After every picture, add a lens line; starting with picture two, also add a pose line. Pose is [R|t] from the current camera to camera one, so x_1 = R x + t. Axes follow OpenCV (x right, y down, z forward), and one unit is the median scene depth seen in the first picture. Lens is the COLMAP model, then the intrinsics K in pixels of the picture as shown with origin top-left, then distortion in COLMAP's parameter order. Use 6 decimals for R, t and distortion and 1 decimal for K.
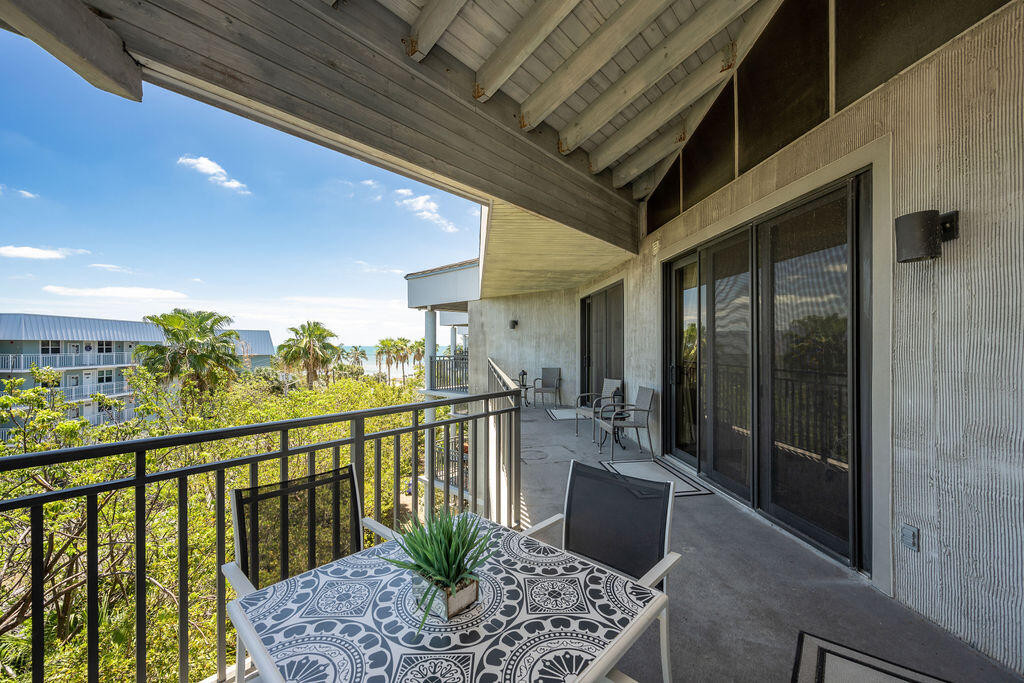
lens RADIAL K [[403.5, 0, 506.3], [0, 403.5, 345.4], [0, 0, 1]] dist [0.002837, 0.000135]
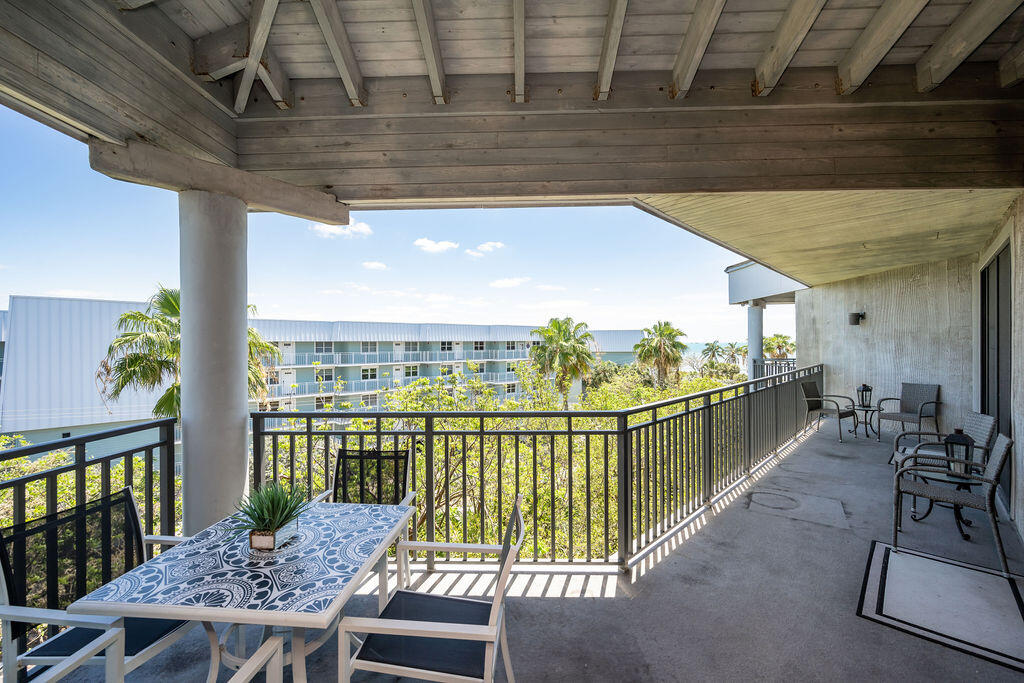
lens RADIAL K [[403.5, 0, 522.3], [0, 403.5, 344.4], [0, 0, 1]] dist [0.002837, 0.000135]
pose [[0.634742, -0.000137, -0.772724, 0.229258], [0.006727, 0.999963, 0.005348, -0.017126], [0.772695, -0.008593, 0.634720, 0.106346]]
